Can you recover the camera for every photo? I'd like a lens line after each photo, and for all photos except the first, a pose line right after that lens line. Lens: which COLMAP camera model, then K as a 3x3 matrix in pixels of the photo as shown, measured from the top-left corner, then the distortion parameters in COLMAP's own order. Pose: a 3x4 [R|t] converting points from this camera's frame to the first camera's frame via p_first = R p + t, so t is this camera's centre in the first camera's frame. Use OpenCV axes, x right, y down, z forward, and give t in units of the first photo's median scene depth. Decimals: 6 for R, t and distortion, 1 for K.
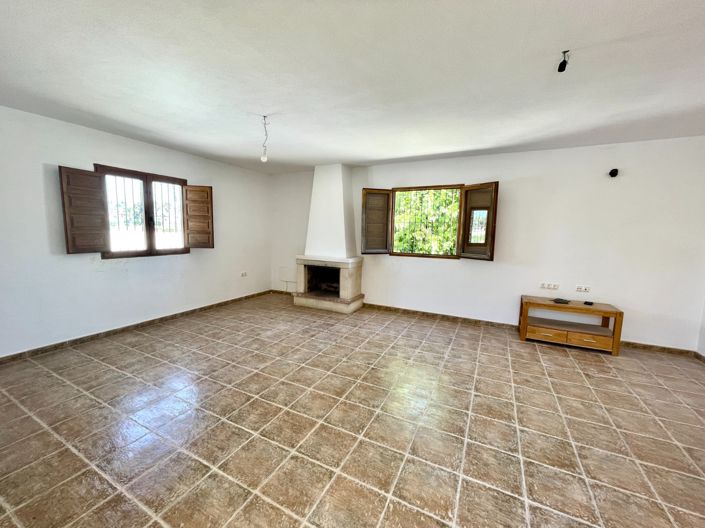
lens RADIAL K [[282.2, 0, 348.4], [0, 282.2, 263.4], [0, 0, 1]] dist [0.003391, -0.000367]
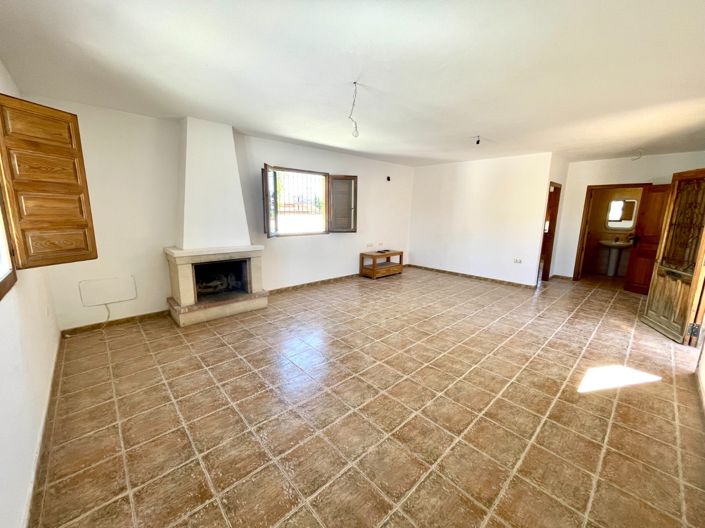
lens RADIAL K [[282.2, 0, 348.4], [0, 282.2, 263.4], [0, 0, 1]] dist [0.003391, -0.000367]
pose [[0.348370, -0.186415, 0.918634, -0.977045], [0.099436, 0.981845, 0.161533, -0.102662], [-0.932068, 0.035072, 0.360581, 0.598404]]
